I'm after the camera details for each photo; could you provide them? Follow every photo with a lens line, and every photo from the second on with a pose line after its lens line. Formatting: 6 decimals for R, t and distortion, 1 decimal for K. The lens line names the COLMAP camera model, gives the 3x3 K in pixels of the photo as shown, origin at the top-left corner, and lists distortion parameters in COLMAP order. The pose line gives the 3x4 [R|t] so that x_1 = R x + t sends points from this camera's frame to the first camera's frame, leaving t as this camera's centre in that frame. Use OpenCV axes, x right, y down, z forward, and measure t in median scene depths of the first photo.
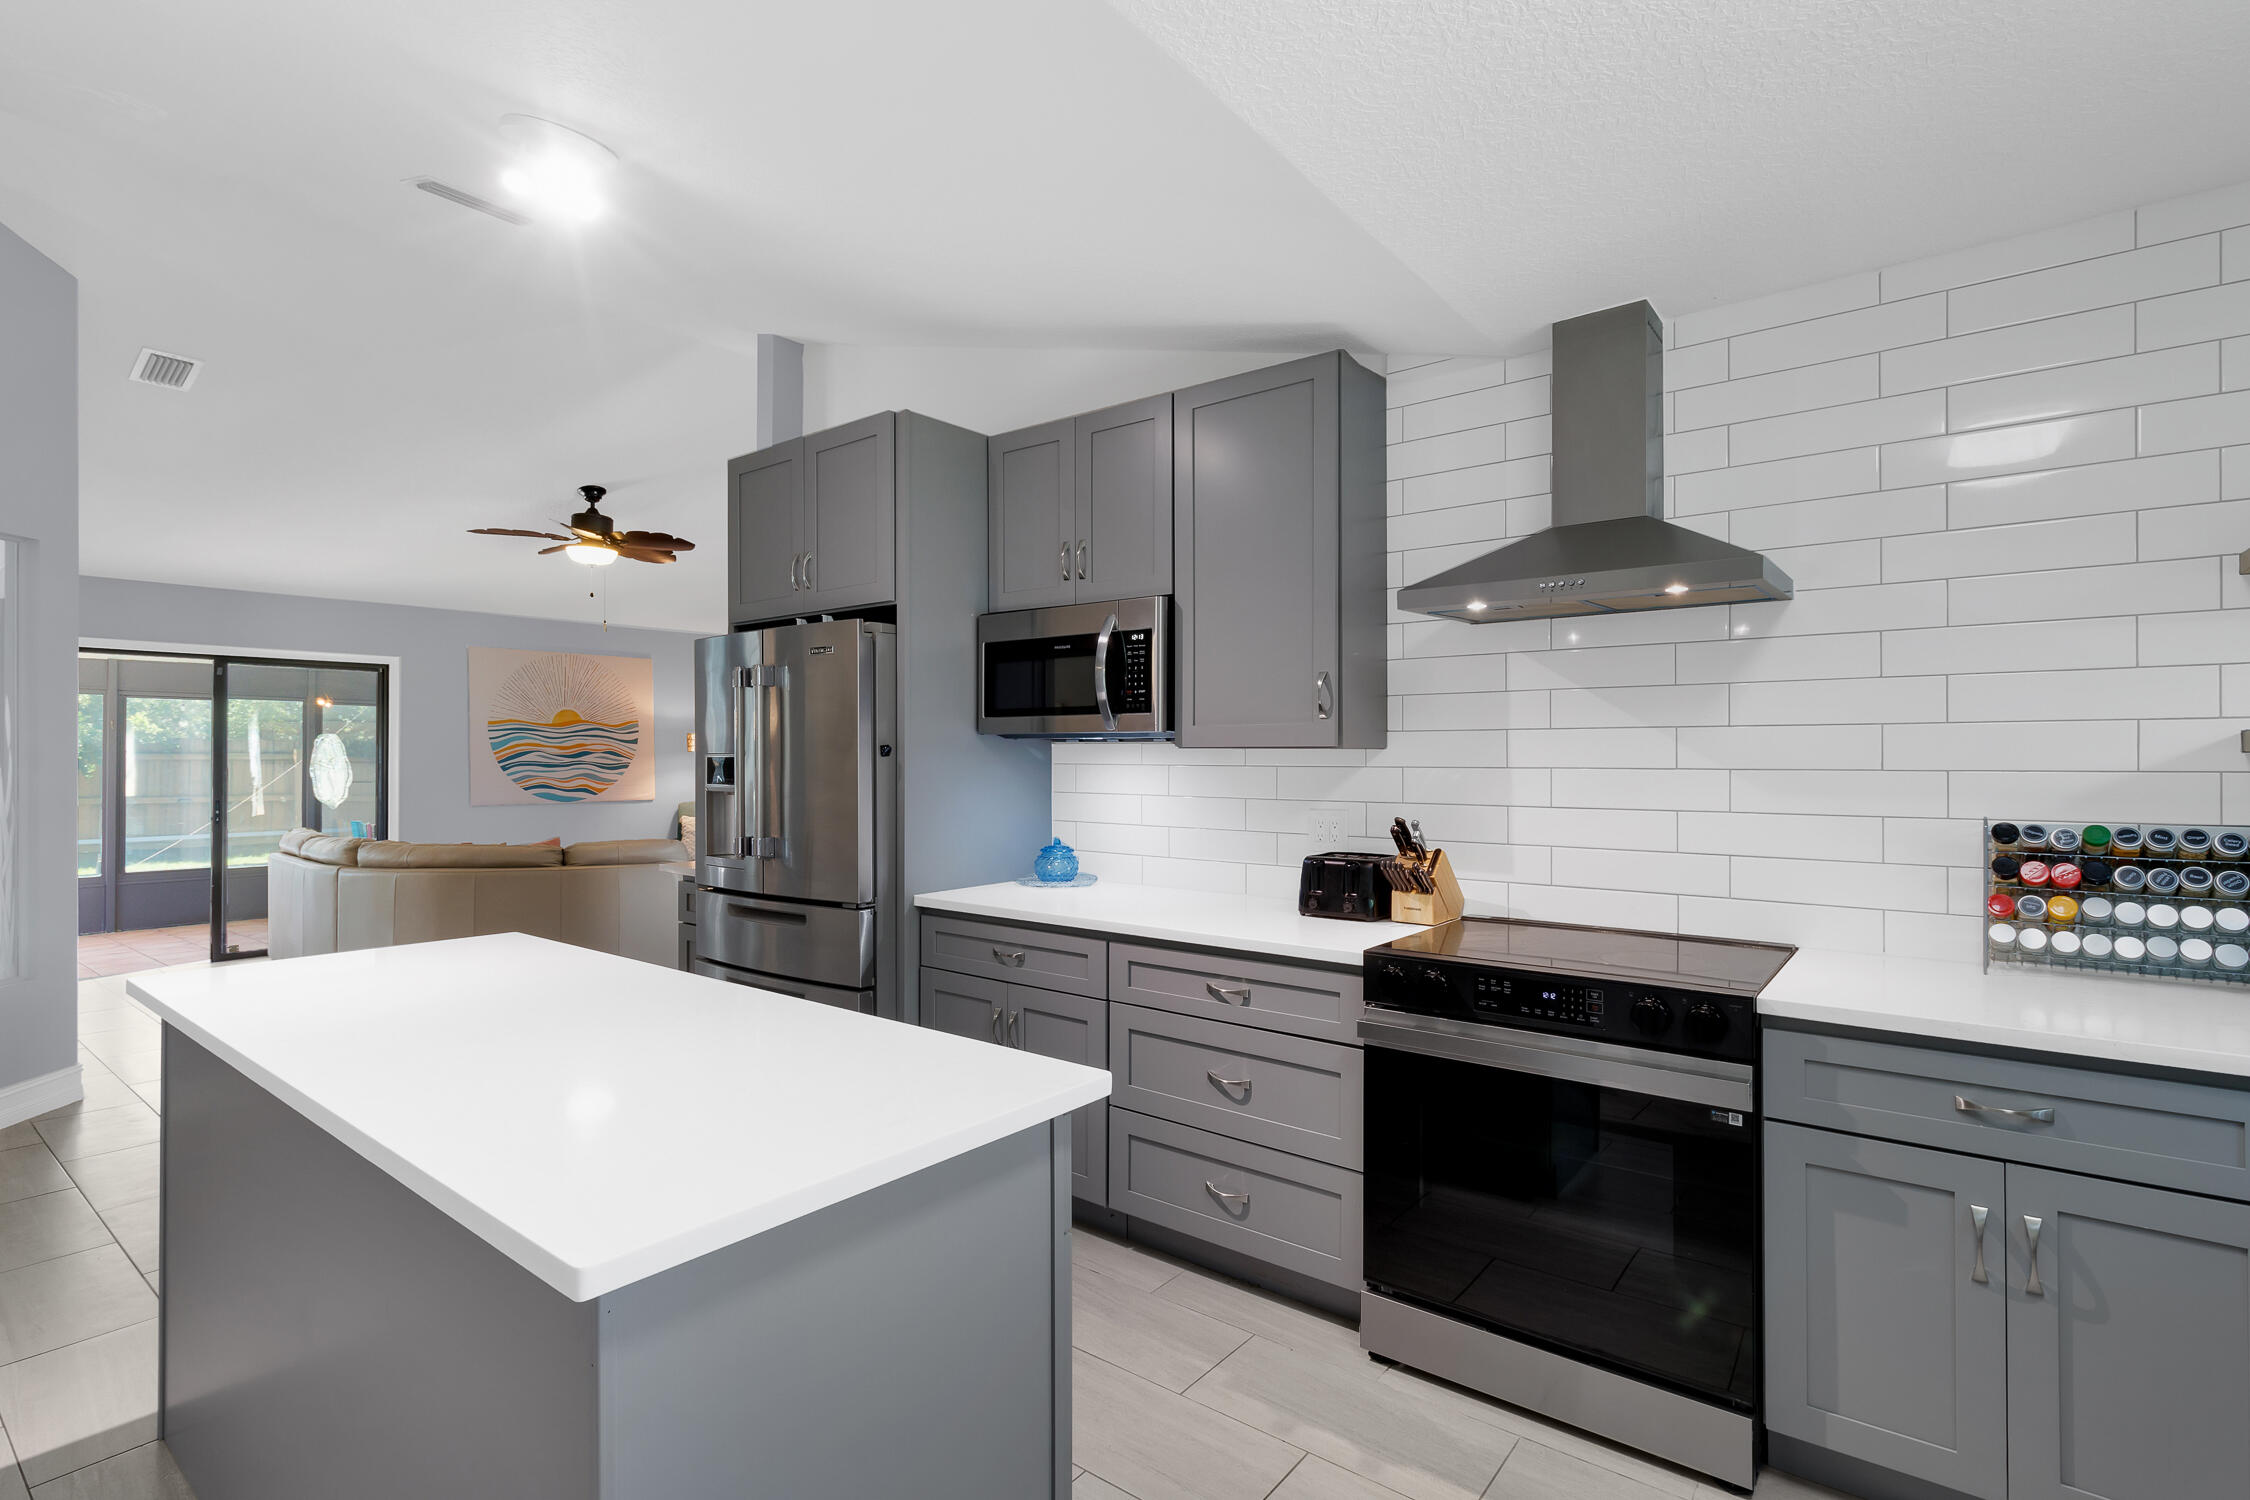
lens RADIAL K [[1051.2, 0, 1127.9], [0, 1051.2, 743.2], [0, 0, 1]] dist [0.001597, 0.000147]
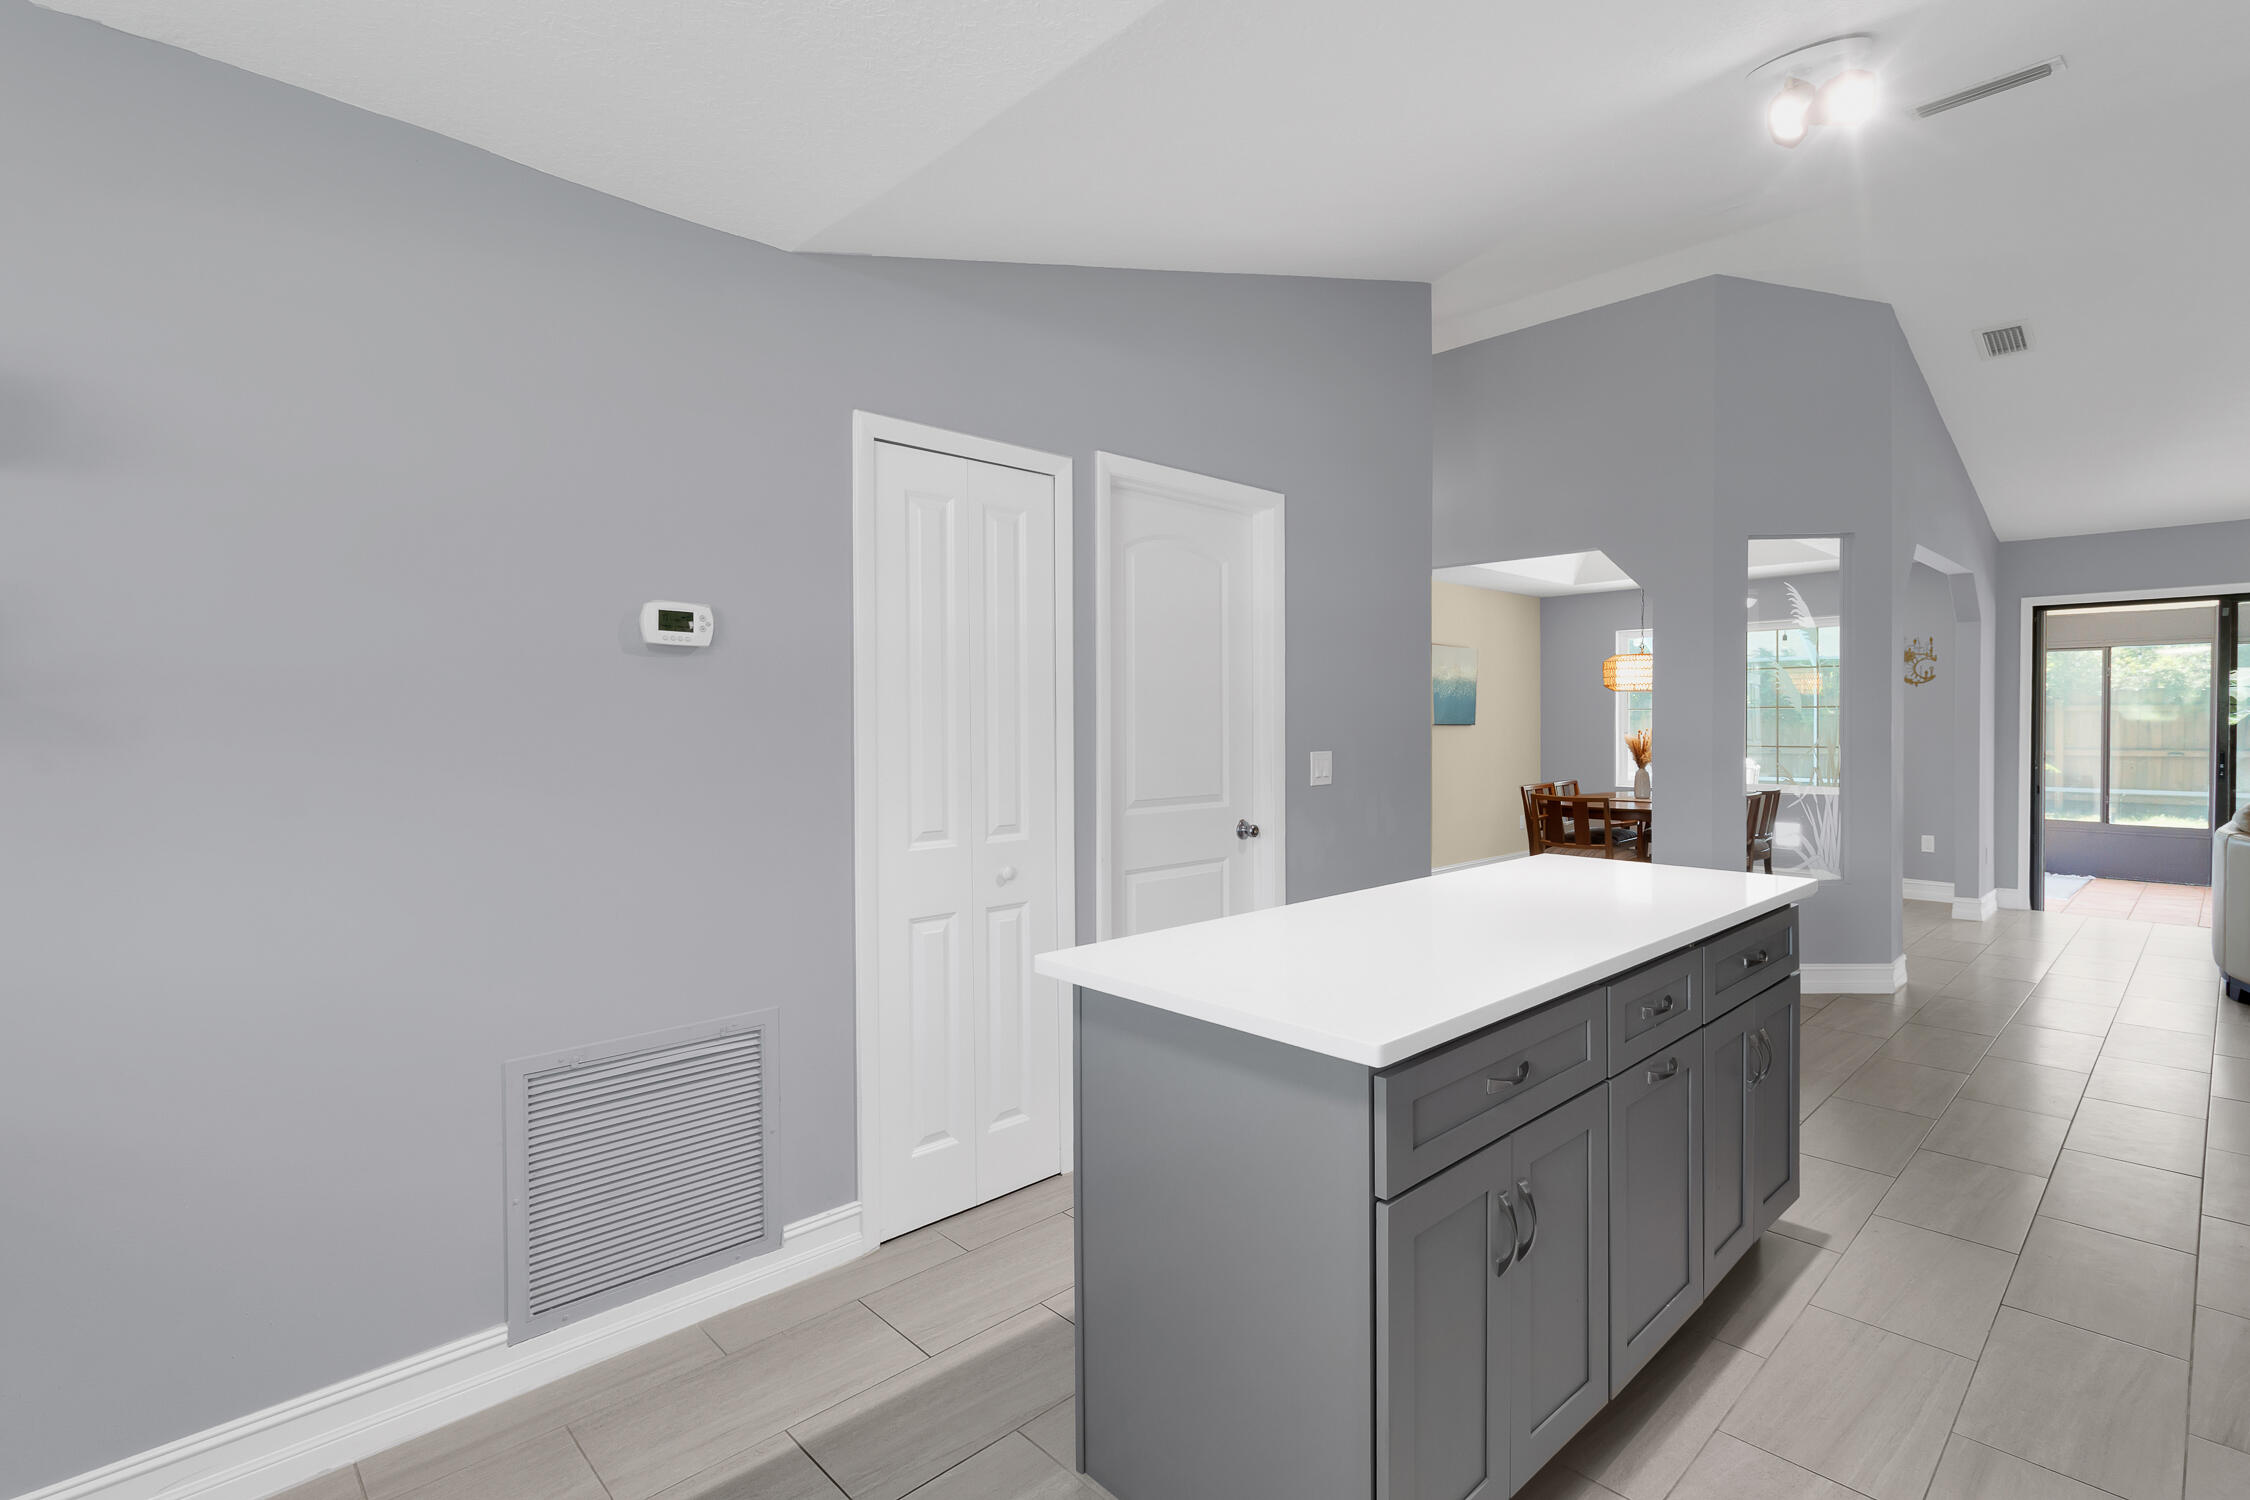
lens RADIAL K [[1051.2, 0, 1127.9], [0, 1051.2, 743.2], [0, 0, 1]] dist [0.001597, 0.000147]
pose [[-0.148231, 0.016938, -0.988808, 0.185270], [0.025661, 0.999583, 0.013276, 0.008550], [0.988620, -0.023406, -0.148603, 0.192275]]
